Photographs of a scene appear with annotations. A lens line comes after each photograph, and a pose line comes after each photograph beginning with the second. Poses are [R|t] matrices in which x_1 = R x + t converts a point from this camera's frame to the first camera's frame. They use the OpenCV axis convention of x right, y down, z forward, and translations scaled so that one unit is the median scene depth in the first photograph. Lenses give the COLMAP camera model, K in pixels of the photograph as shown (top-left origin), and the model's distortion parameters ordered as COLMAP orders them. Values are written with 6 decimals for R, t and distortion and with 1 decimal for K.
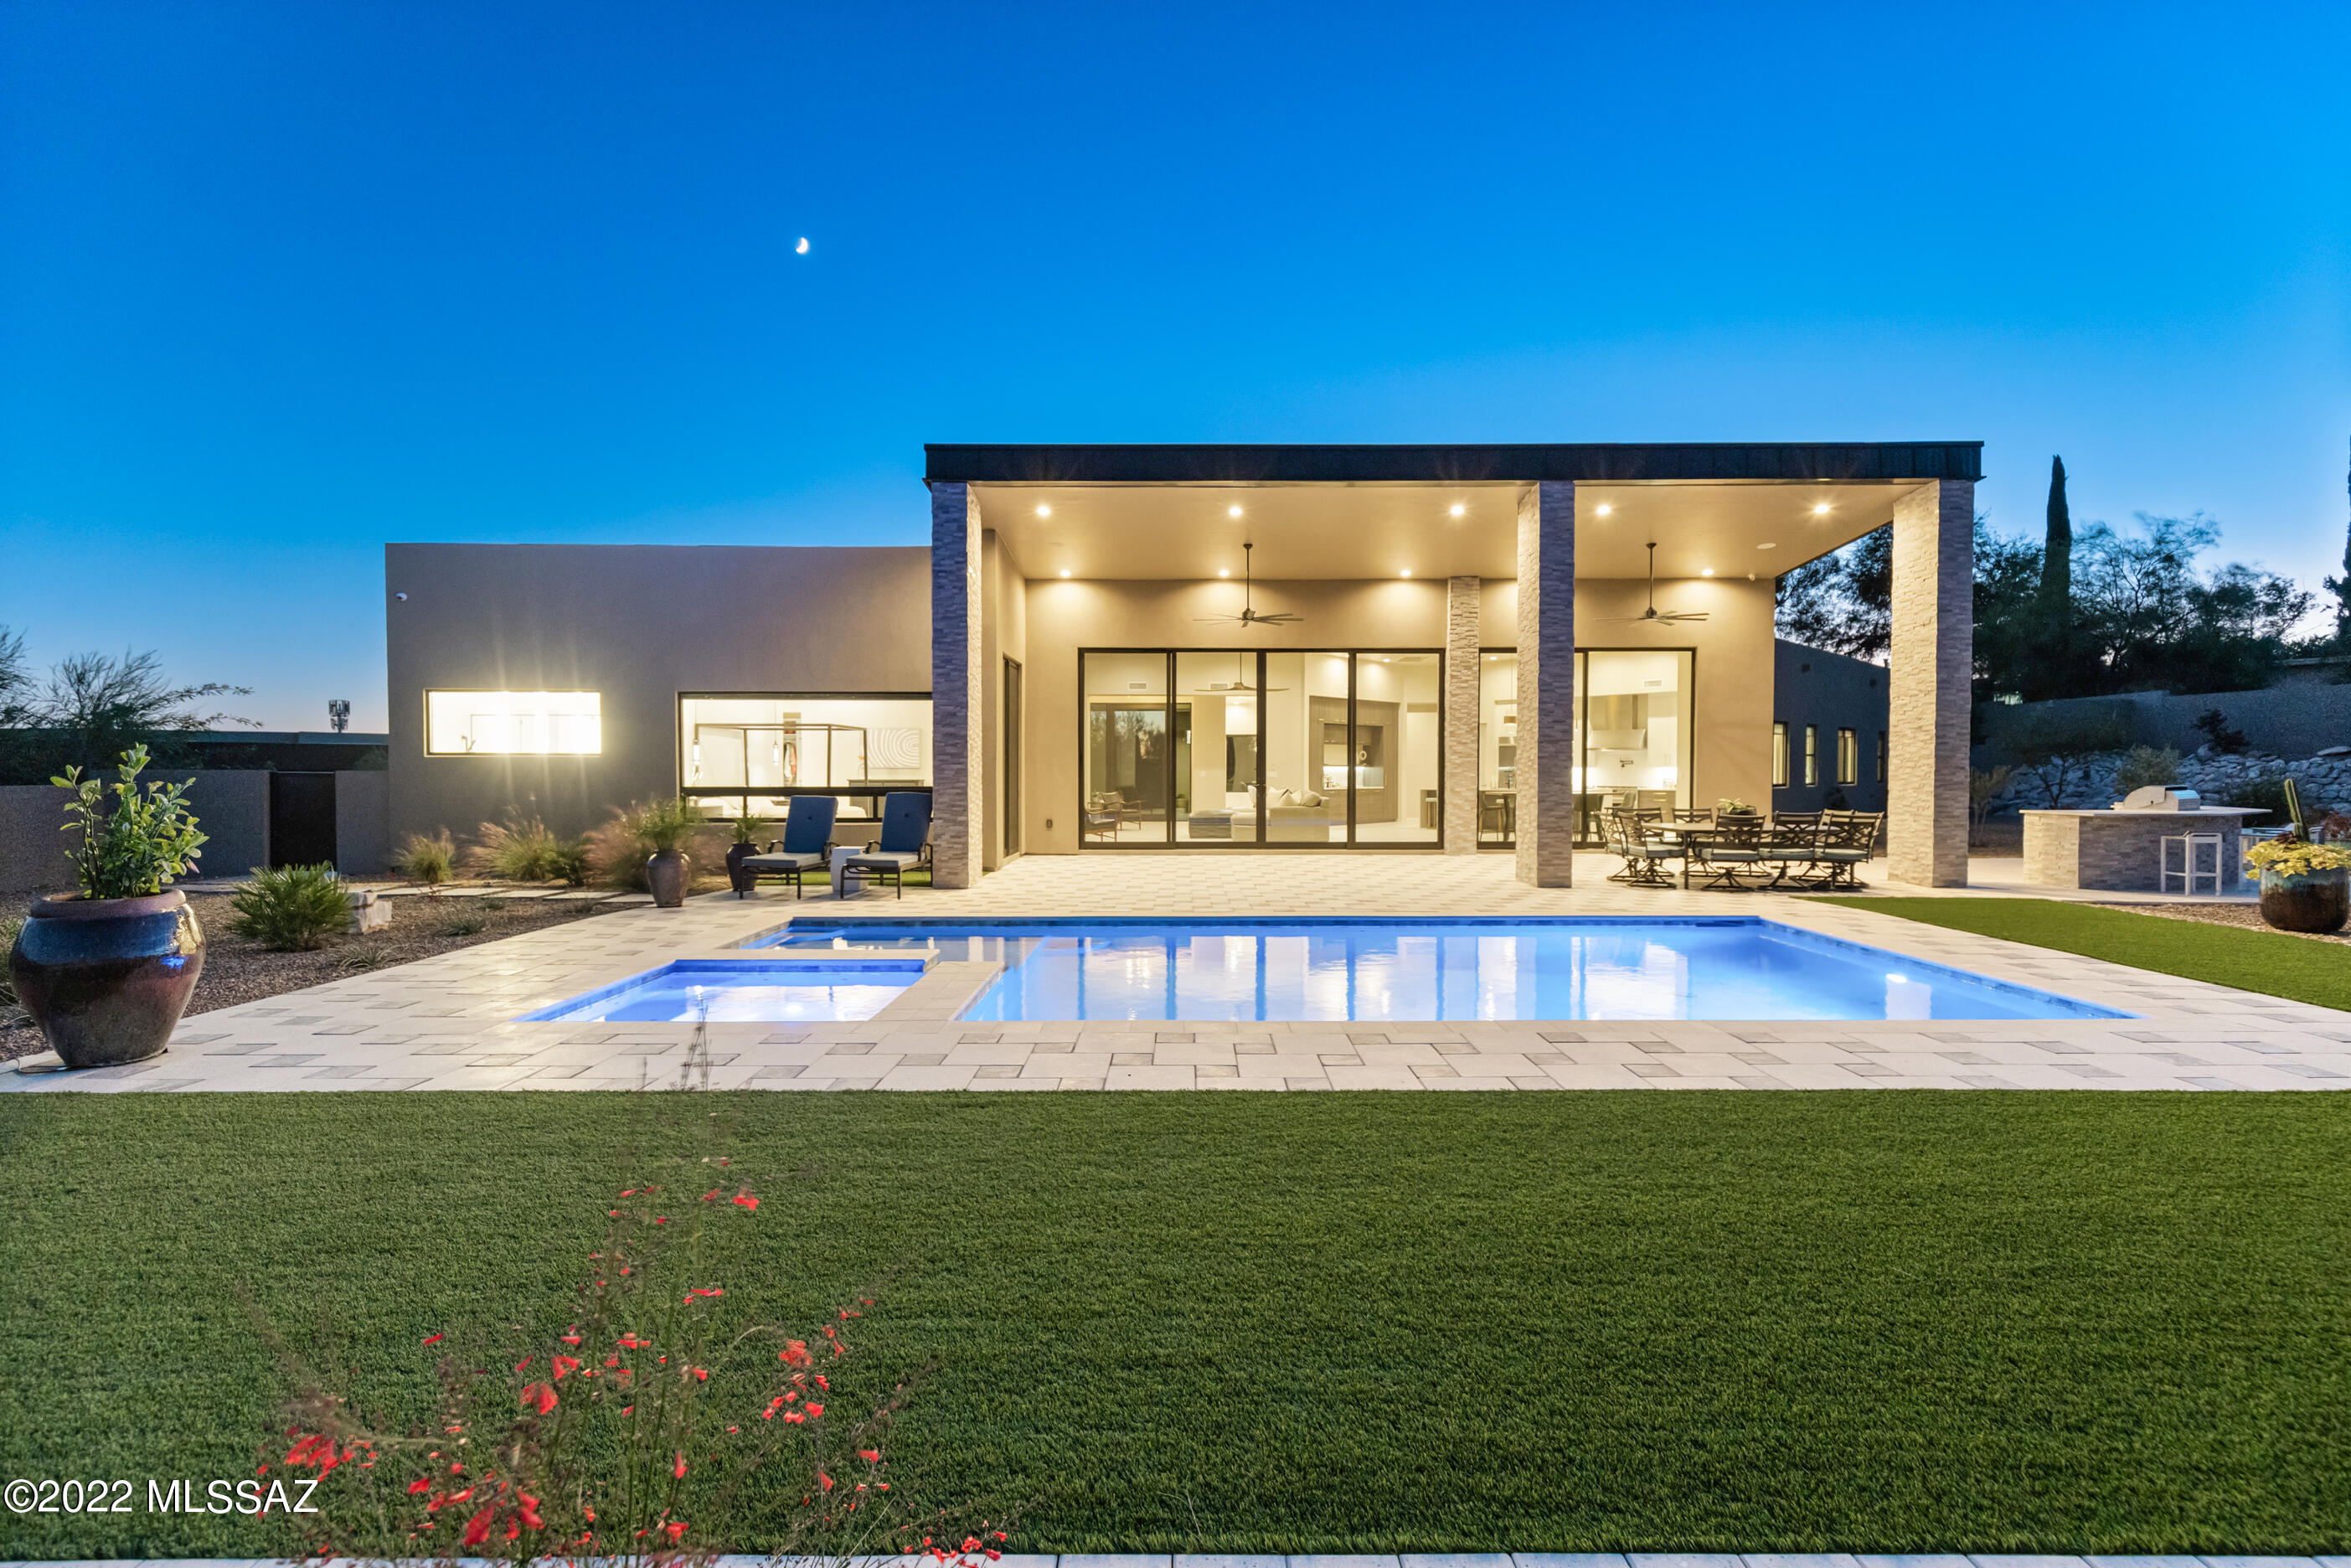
lens RADIAL K [[1072.5, 0, 1177.3], [0, 1072.5, 802.0], [0, 0, 1]] dist [0.003508, 0.000328]
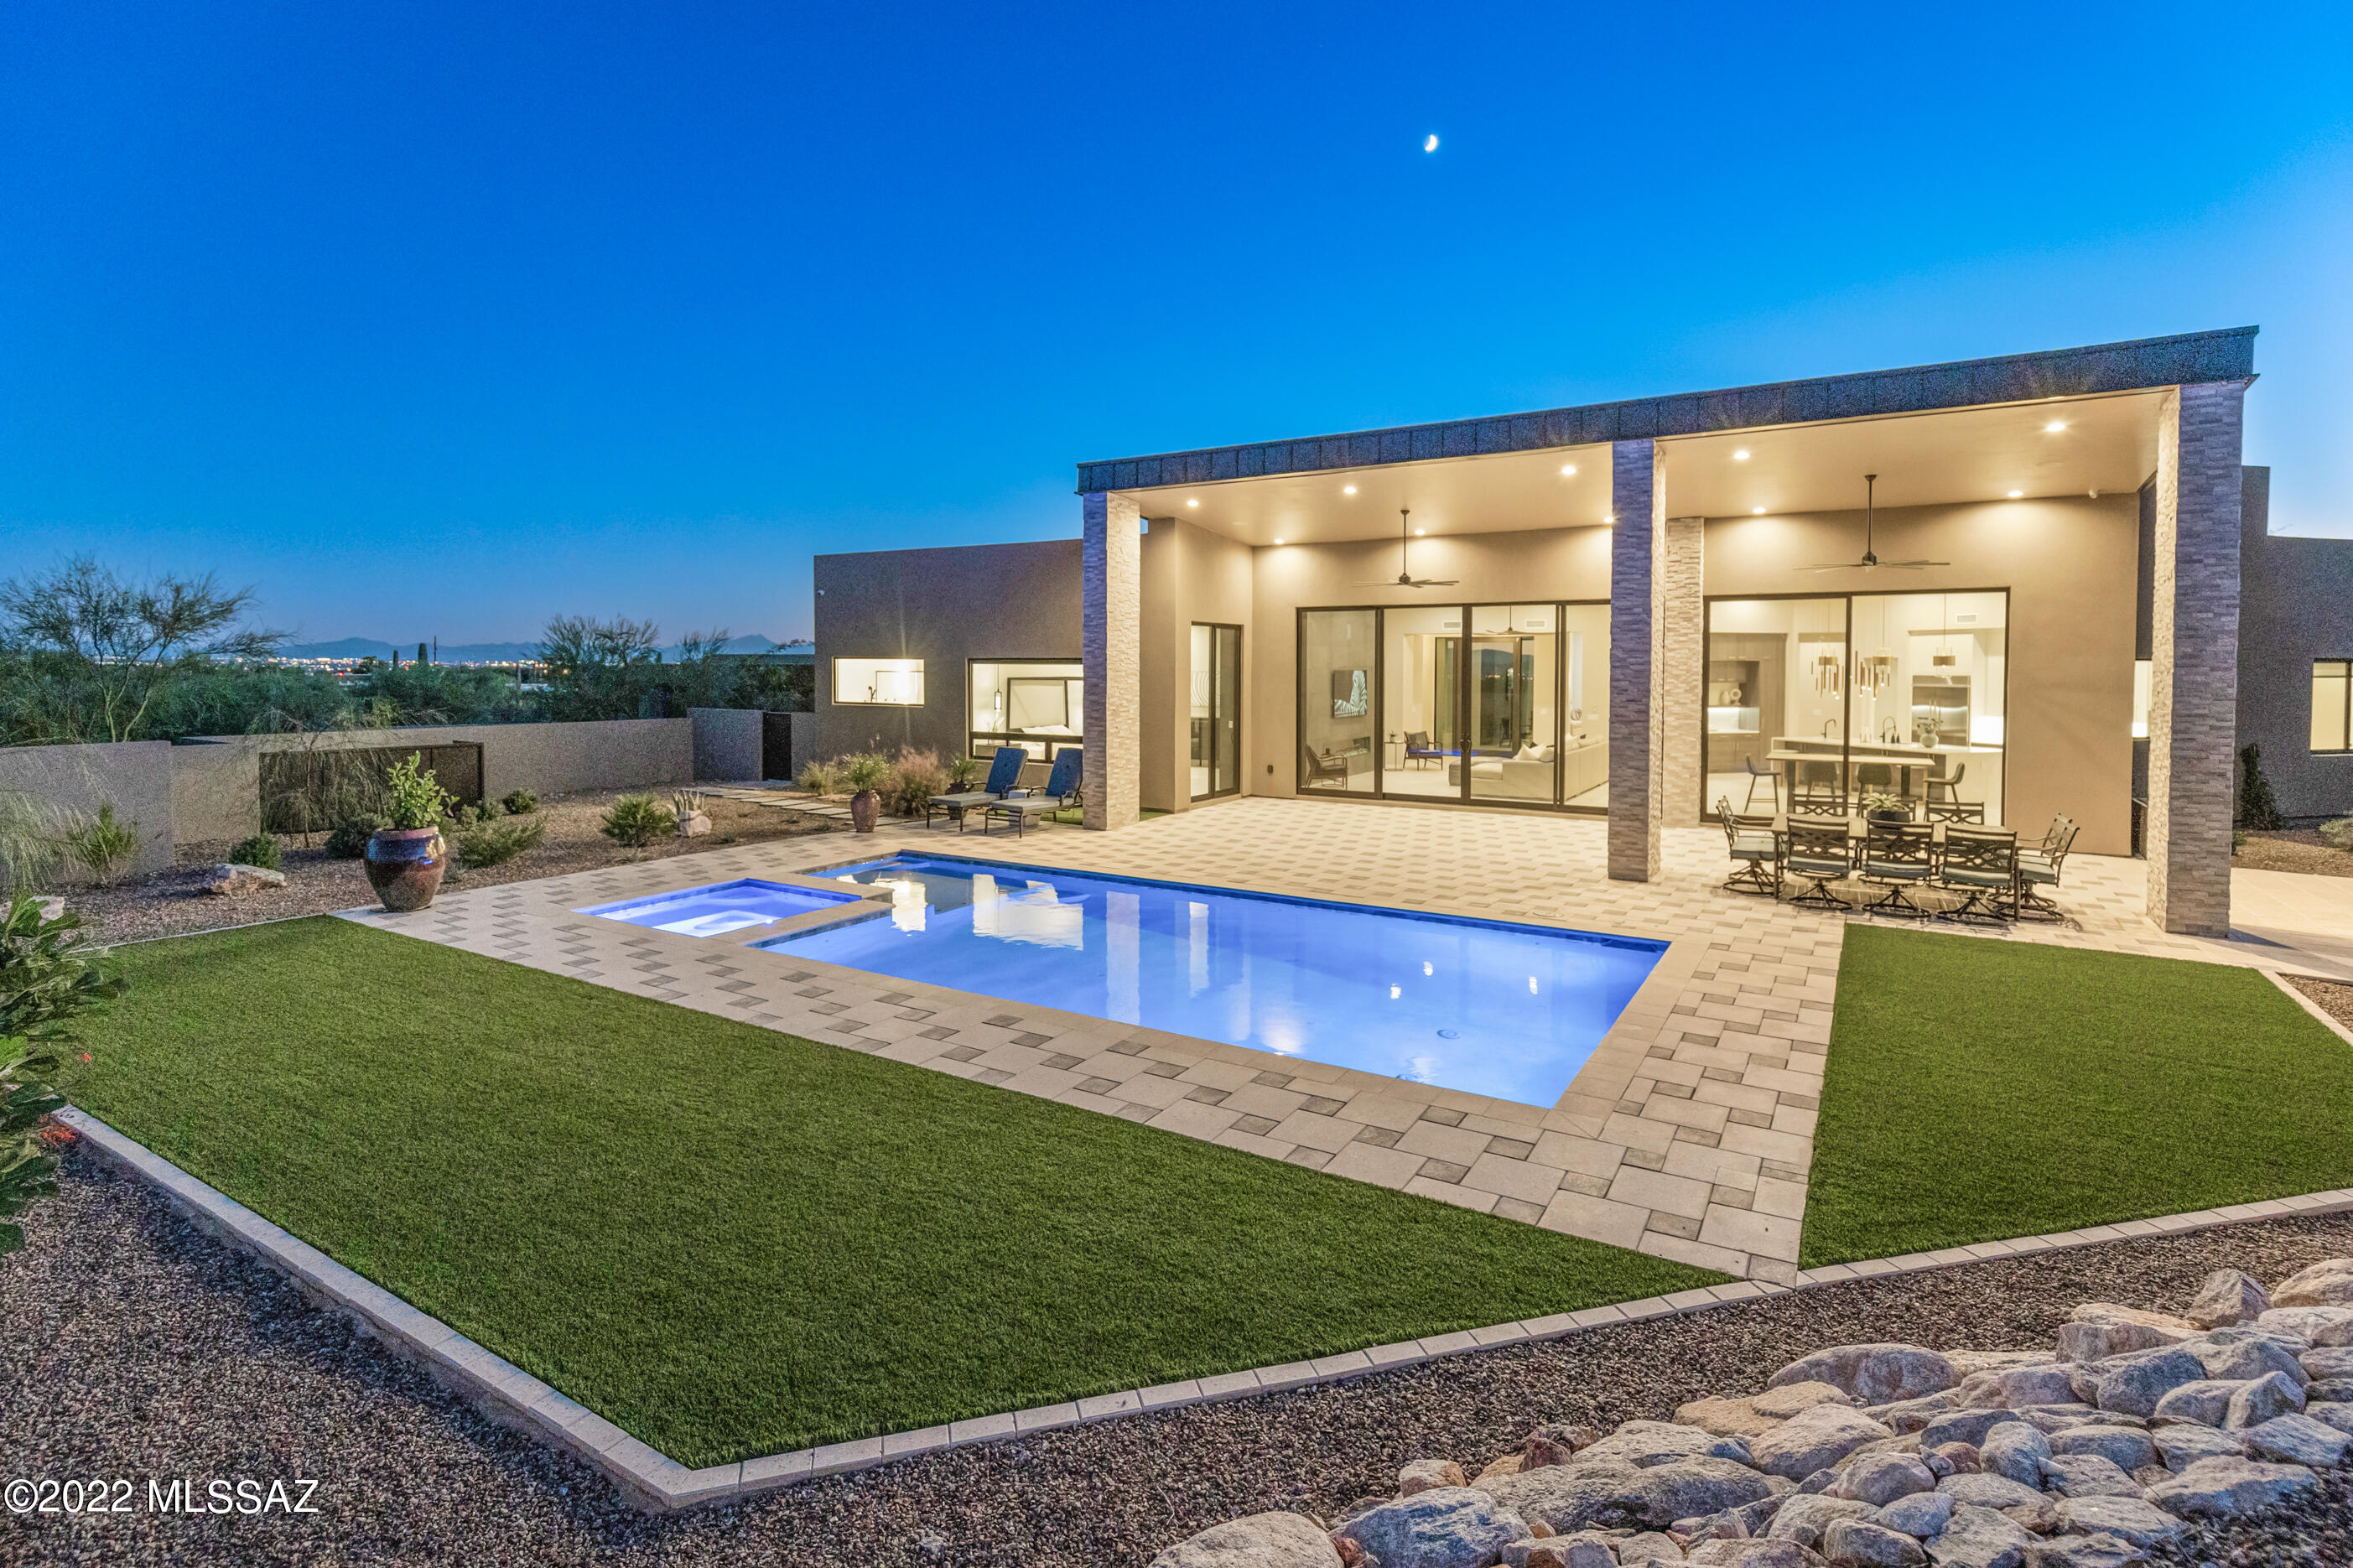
lens RADIAL K [[1102.7, 0, 1185.5], [0, 1102.7, 703.8], [0, 0, 1]] dist [0.000004, -0.000054]
pose [[0.855023, 0.020116, -0.518199, 0.453517], [-0.017567, 0.999797, 0.009825, -0.065613], [0.518292, 0.000702, 0.855204, -0.004783]]
